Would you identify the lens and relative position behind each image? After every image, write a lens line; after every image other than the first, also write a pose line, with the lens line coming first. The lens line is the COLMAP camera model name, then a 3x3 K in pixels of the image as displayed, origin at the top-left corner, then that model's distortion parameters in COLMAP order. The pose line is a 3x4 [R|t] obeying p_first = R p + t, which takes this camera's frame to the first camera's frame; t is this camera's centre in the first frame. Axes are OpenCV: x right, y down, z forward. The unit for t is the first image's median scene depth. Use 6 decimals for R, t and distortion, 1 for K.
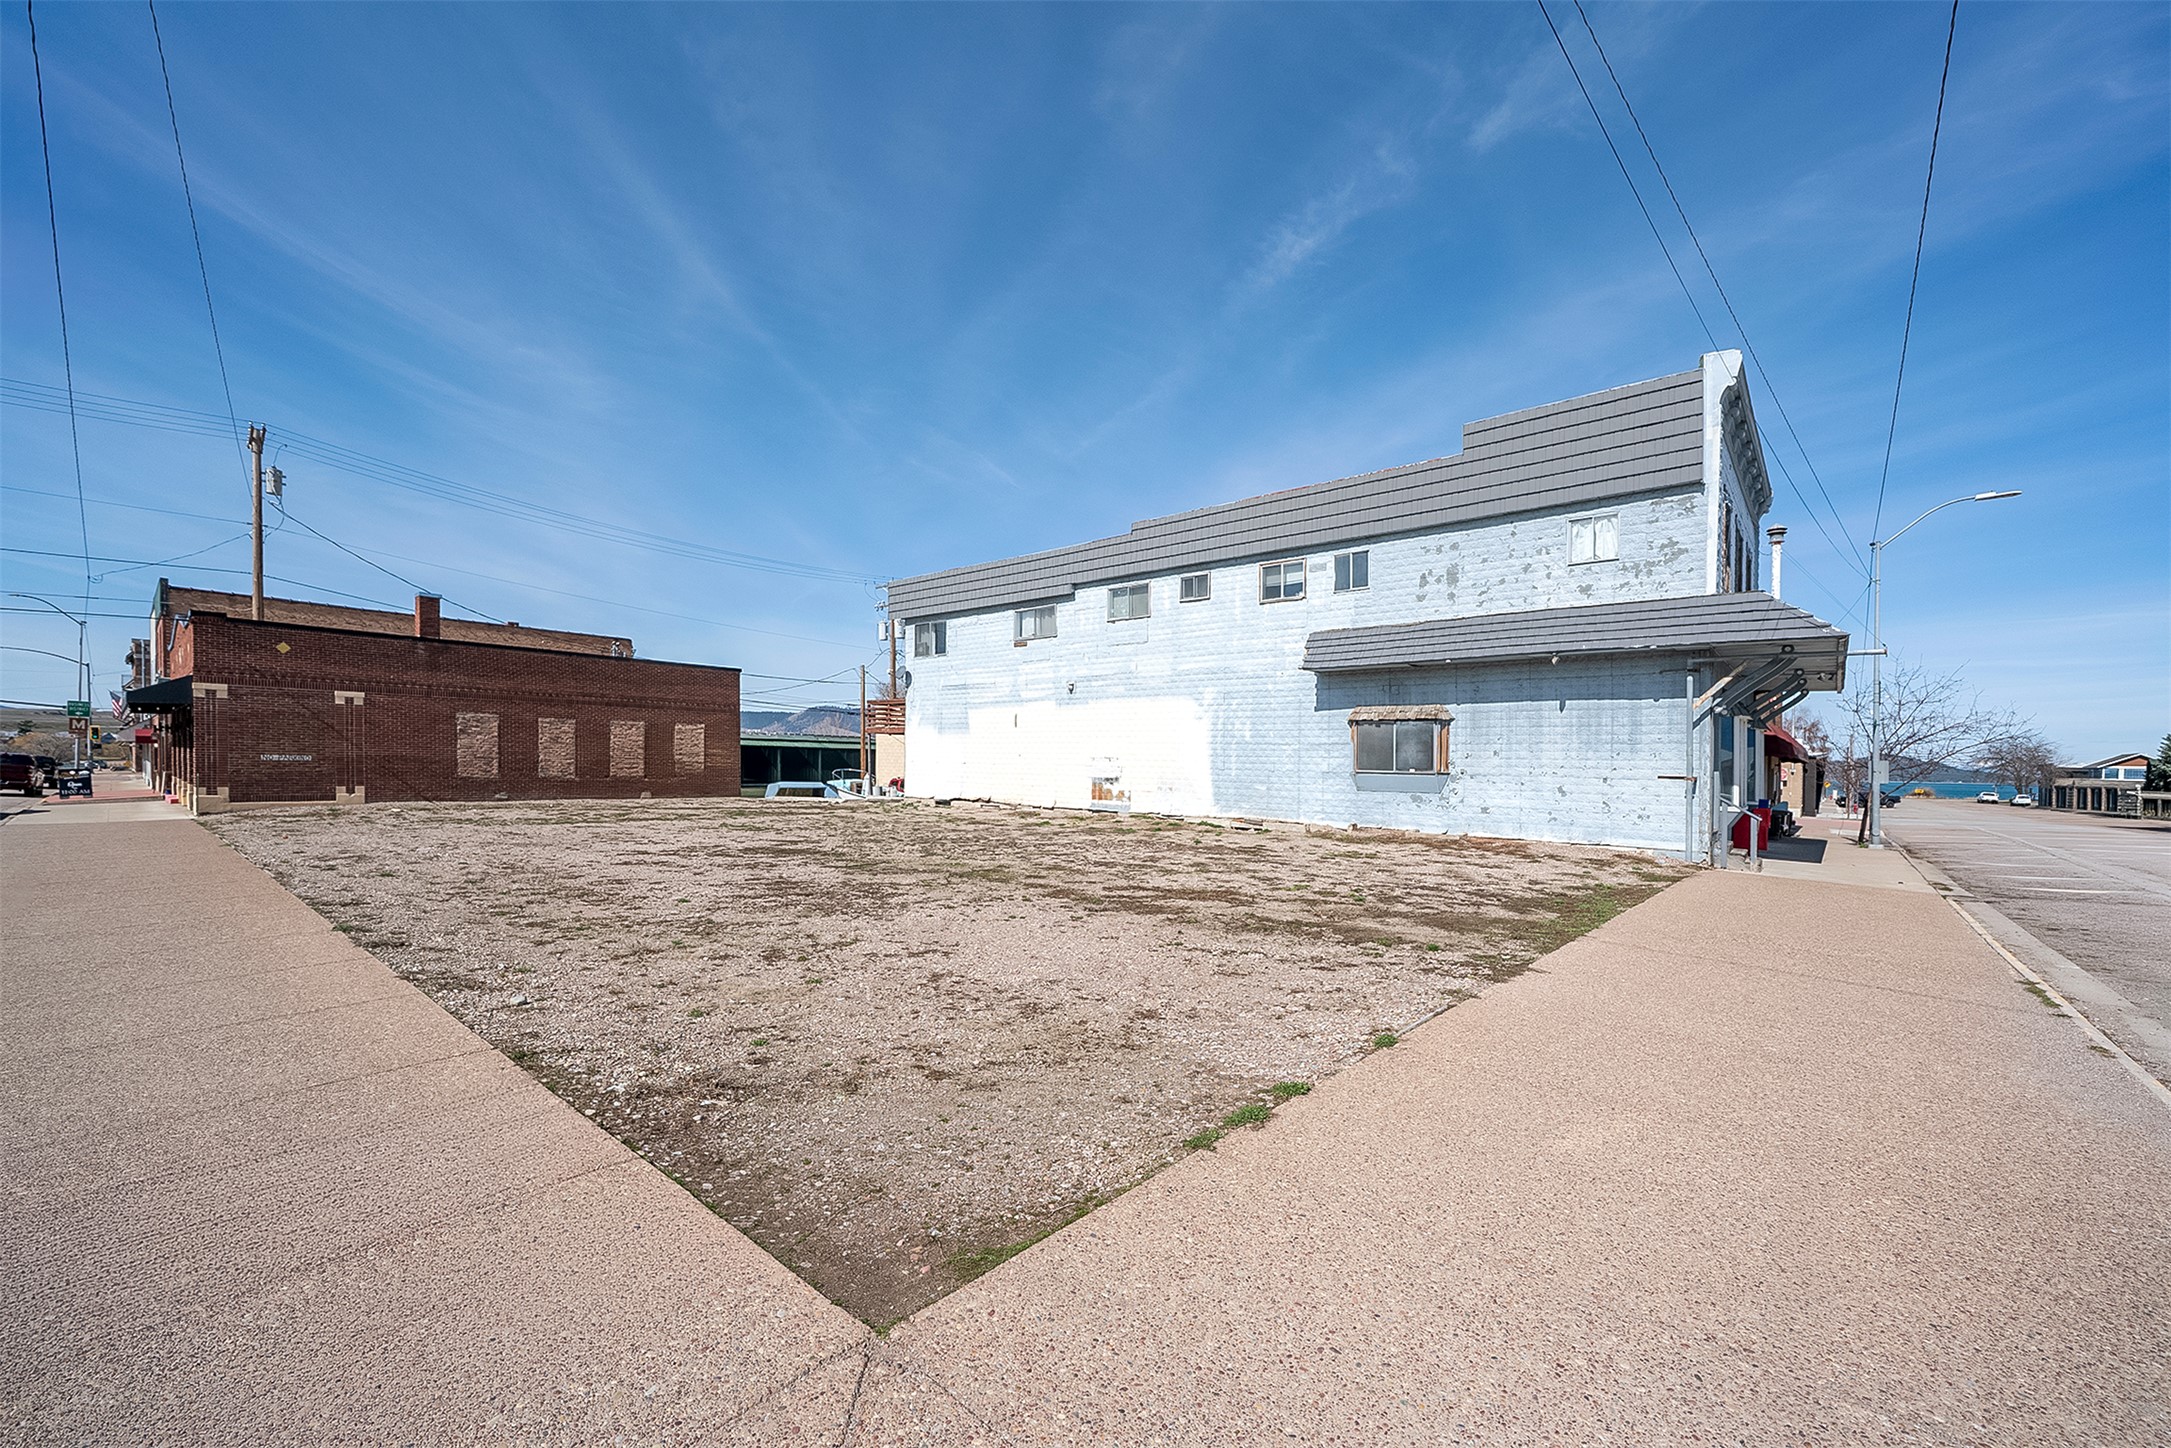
lens RADIAL K [[884.6, 0, 1077.9], [0, 884.6, 812.7], [0, 0, 1]] dist [-0.001939, -0.000040]
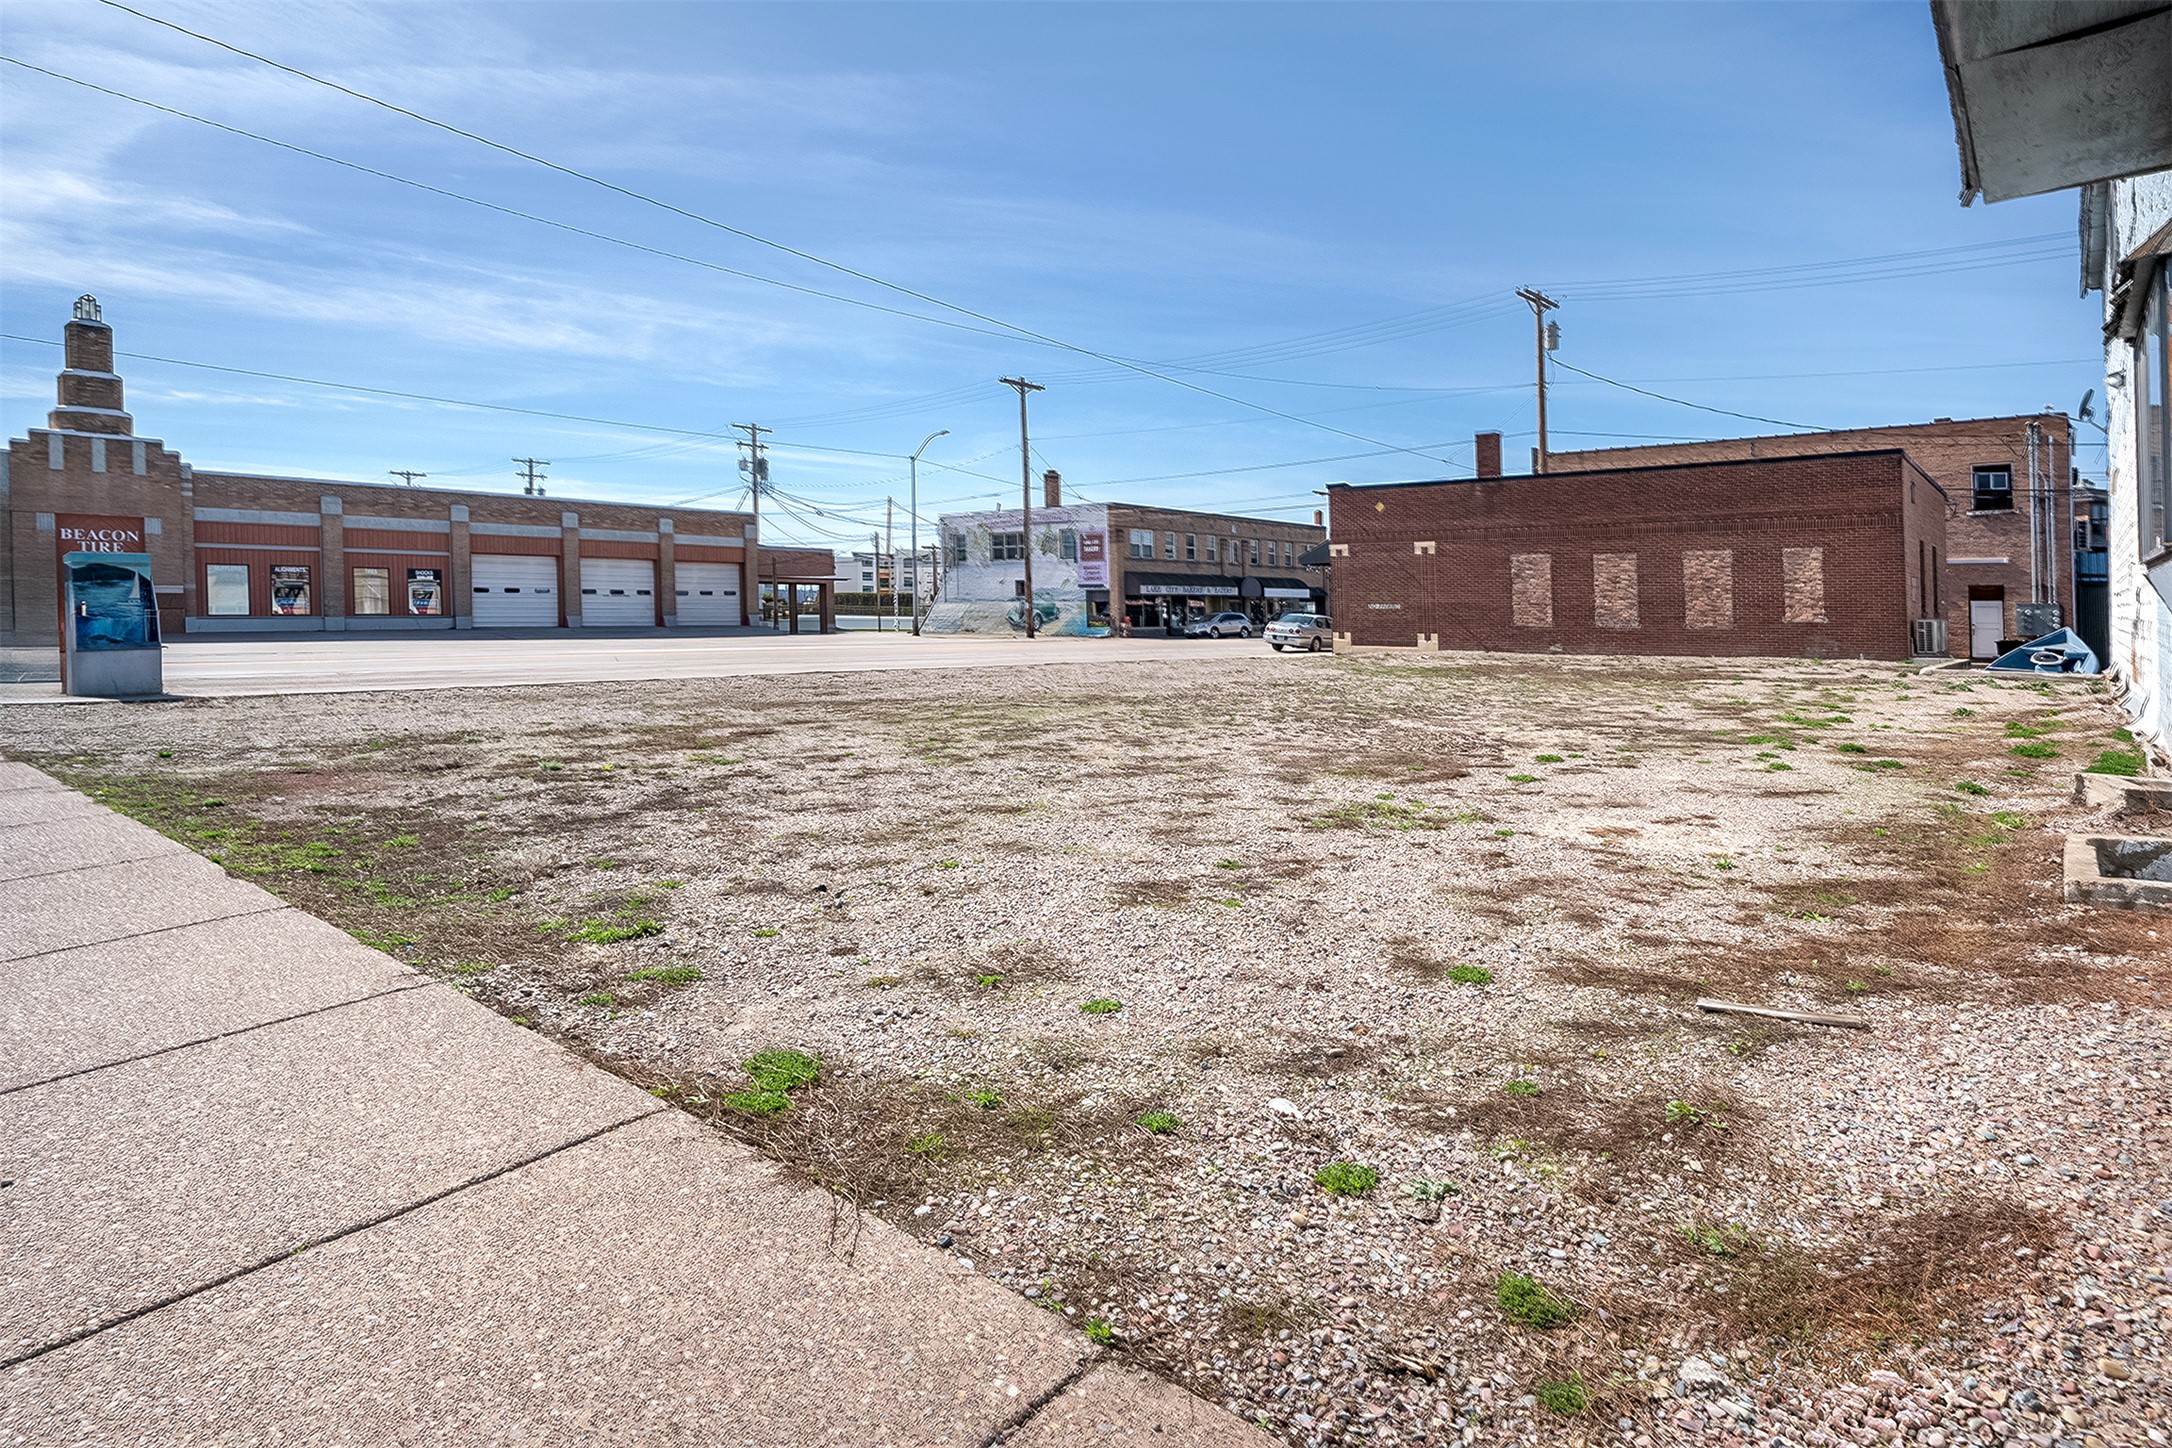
lens RADIAL K [[1141.3, 0, 1086.6], [0, 1141.3, 605.4], [0, 0, 1]] dist [-0.000354, -0.000111]
pose [[0.069054, -0.015055, -0.997499, 0.482288], [-0.051217, 0.998514, -0.018616, -0.018134], [0.996297, 0.052374, 0.068180, 0.528201]]
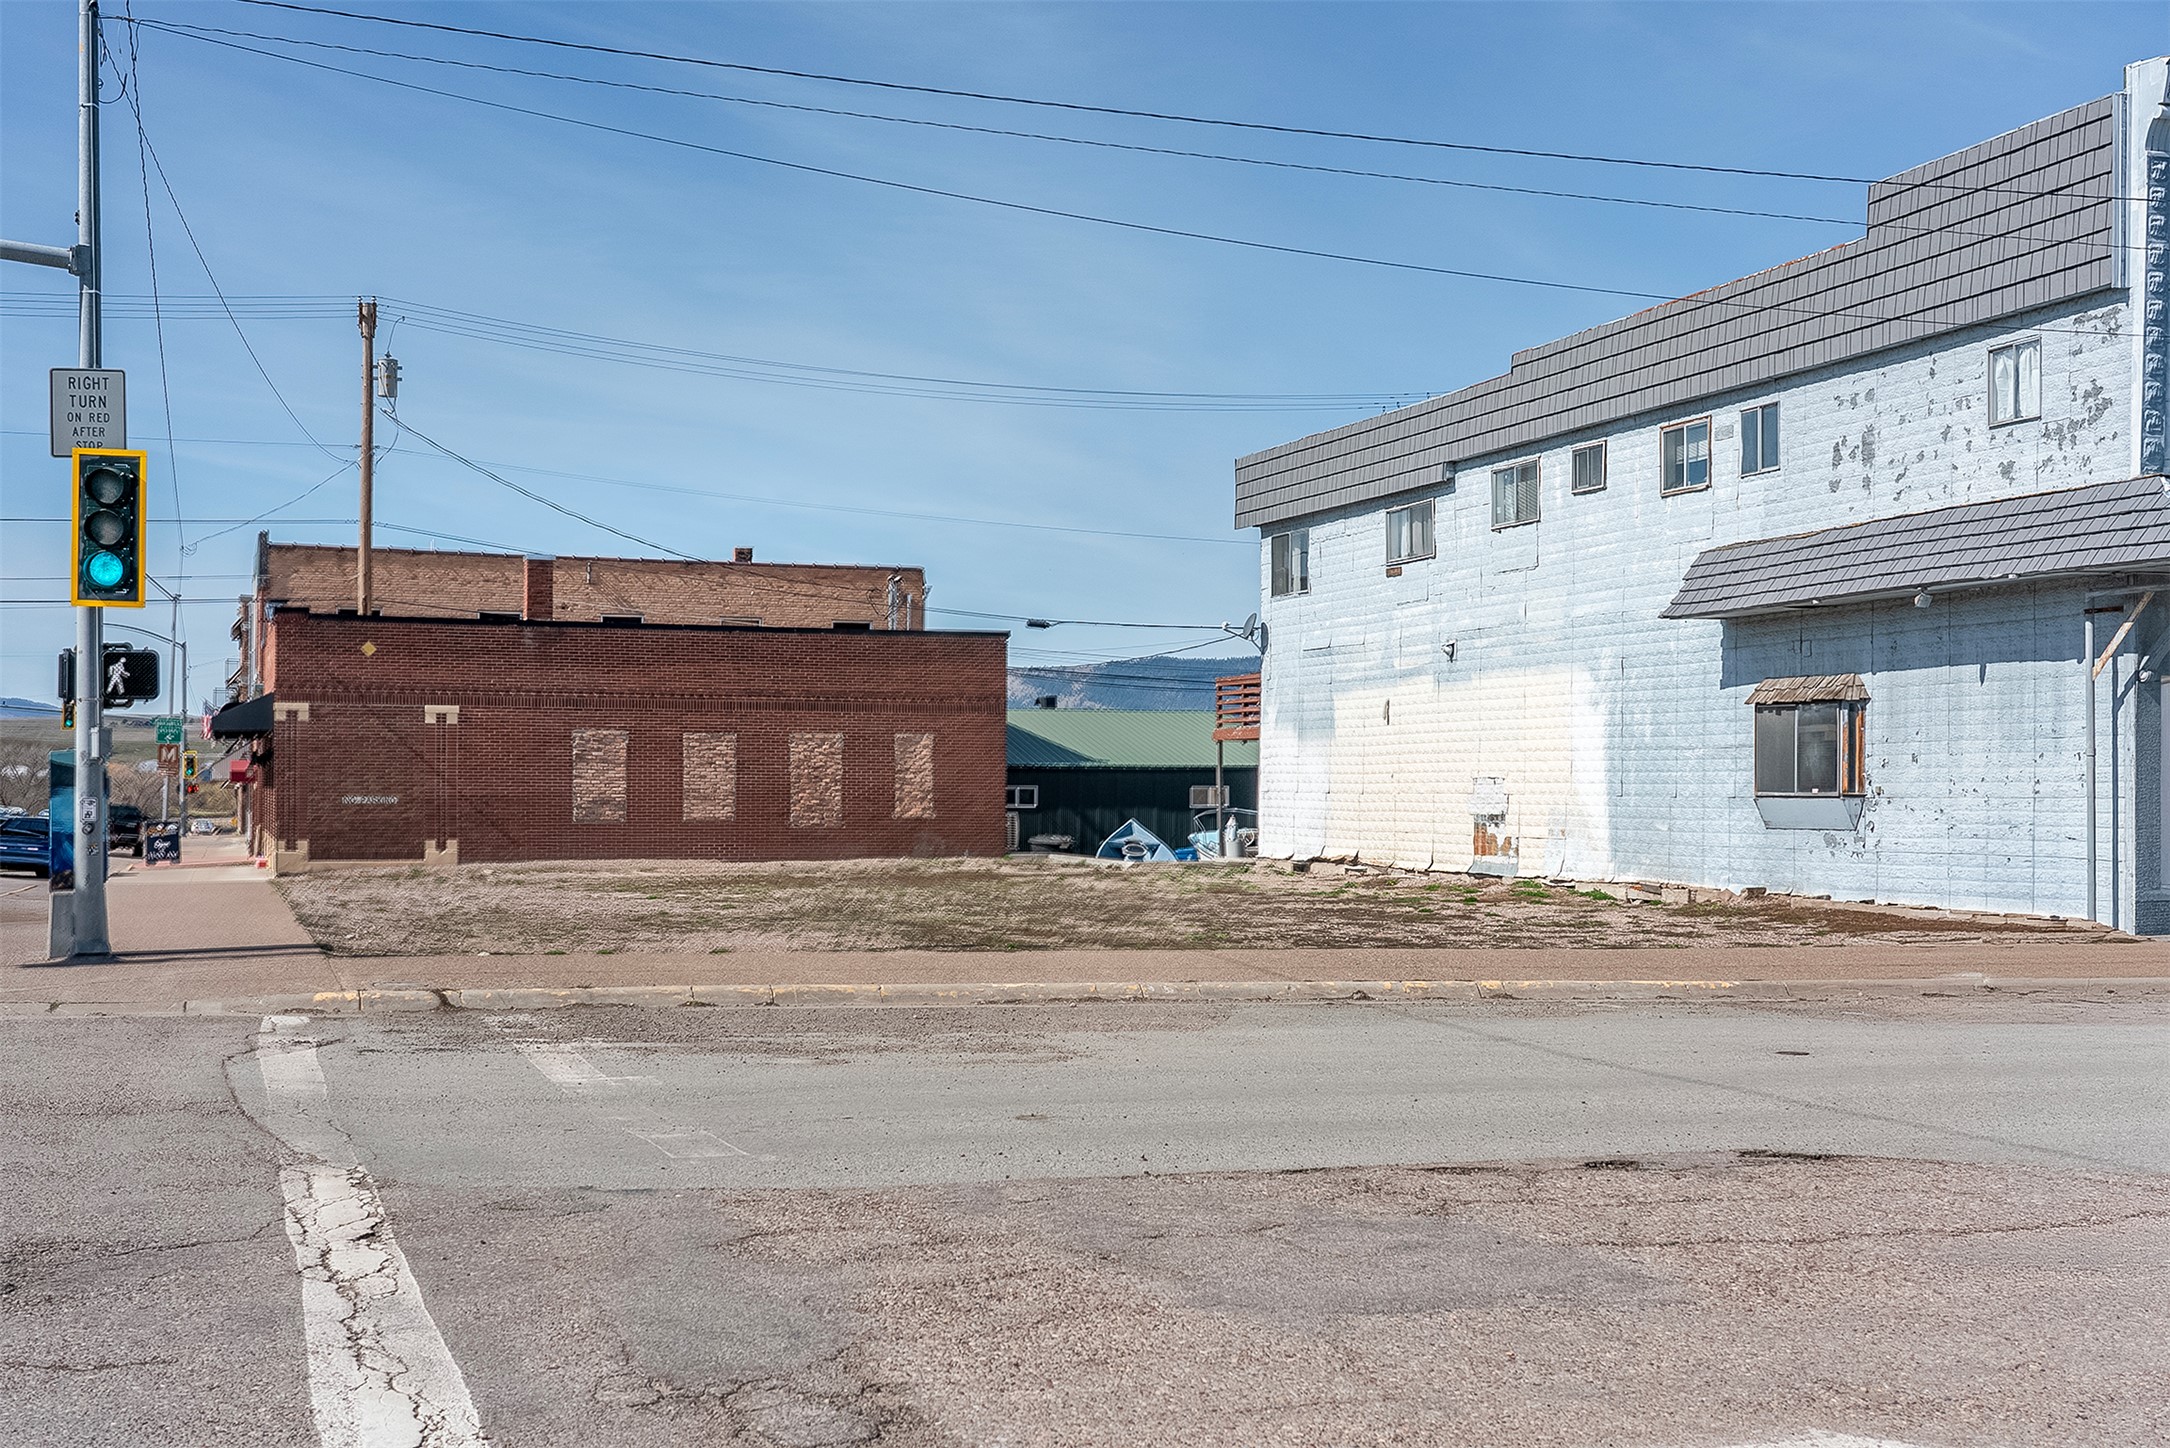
lens RADIAL K [[2623.7, 0, 1085.6], [0, 2623.7, 865.7], [0, 0, 1]] dist [0.088866, 0.011890]
pose [[0.870607, -0.003122, -0.491968, 0.667556], [-0.012270, 0.999531, -0.028056, 0.044469], [0.491825, 0.030462, 0.870161, -0.583522]]
